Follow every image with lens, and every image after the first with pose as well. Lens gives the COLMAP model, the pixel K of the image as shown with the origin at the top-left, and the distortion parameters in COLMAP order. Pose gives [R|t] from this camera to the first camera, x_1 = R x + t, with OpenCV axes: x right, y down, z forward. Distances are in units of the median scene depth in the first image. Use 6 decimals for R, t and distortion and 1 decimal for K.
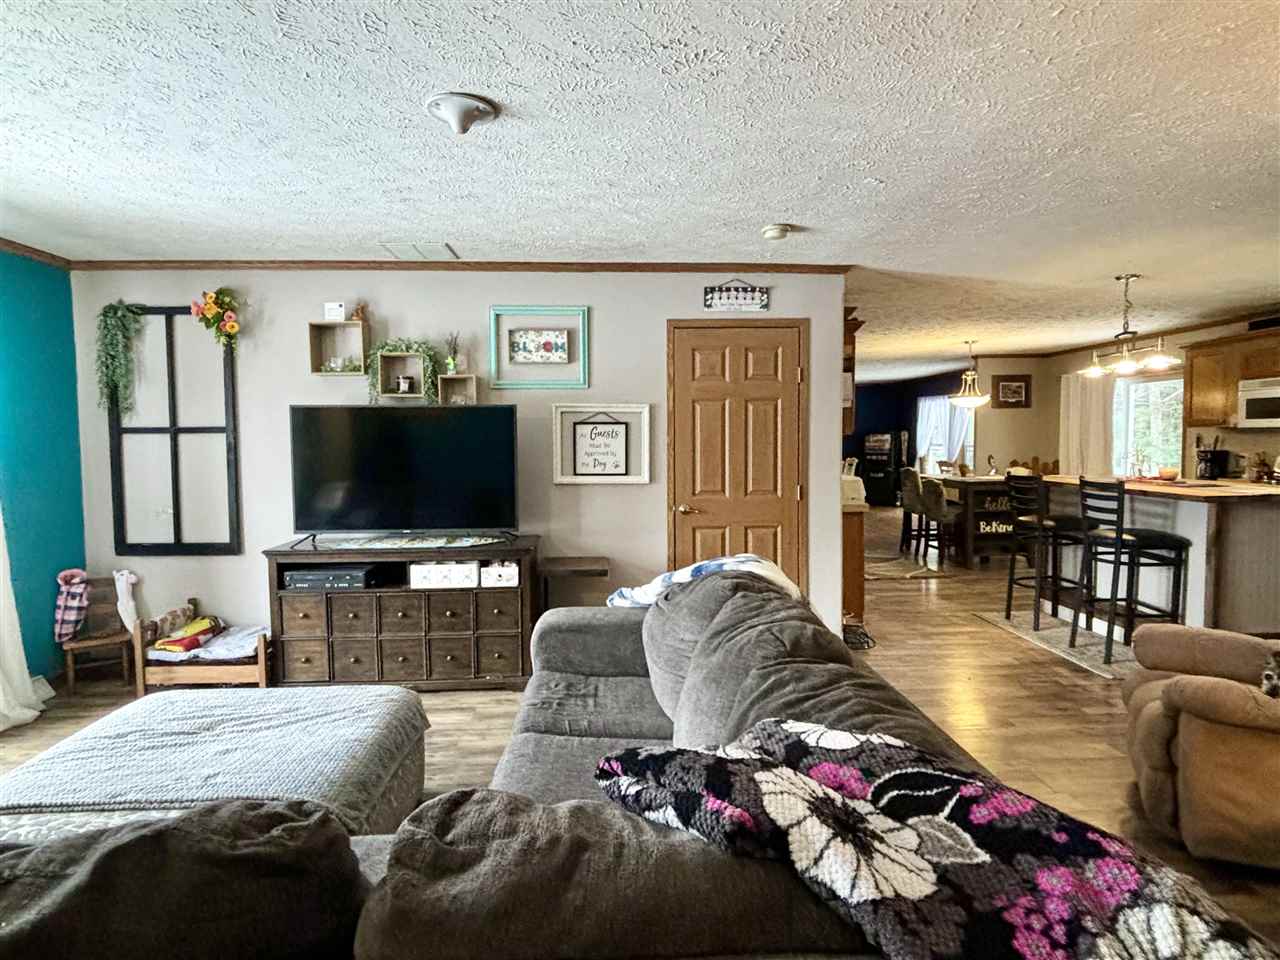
lens RADIAL K [[689.1, 0, 642.3], [0, 689.1, 481.8], [0, 0, 1]] dist [0.014323, -0.004147]
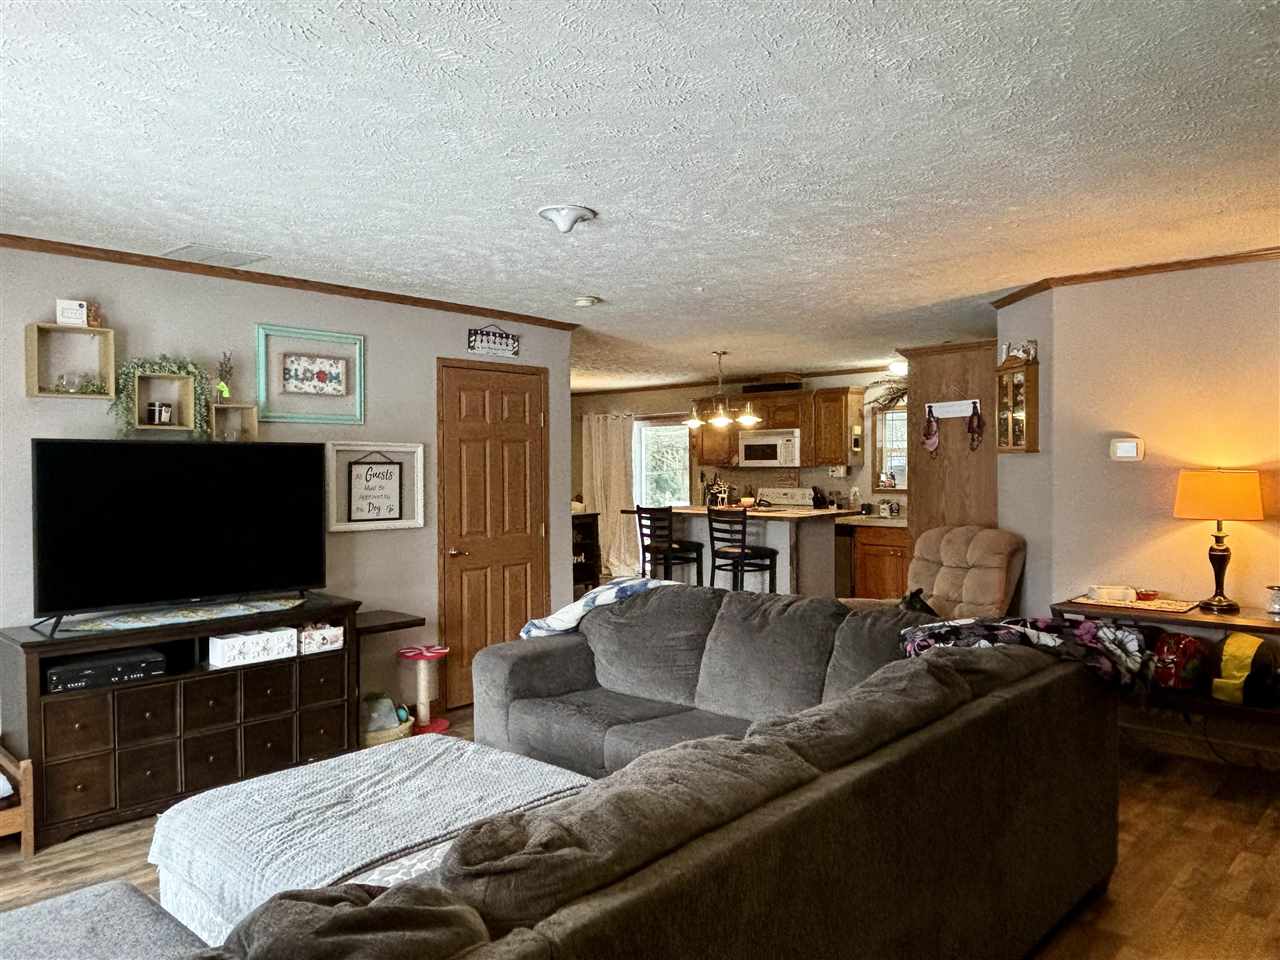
lens RADIAL K [[901.4, 0, 640.9], [0, 901.4, 471.5], [0, 0, 1]] dist [-0.004848, -0.010859]
pose [[0.710852, -0.001187, 0.703341, -0.653053], [0.043276, 0.998178, -0.042053, -0.008721], [-0.702009, 0.060331, 0.709608, -0.093887]]
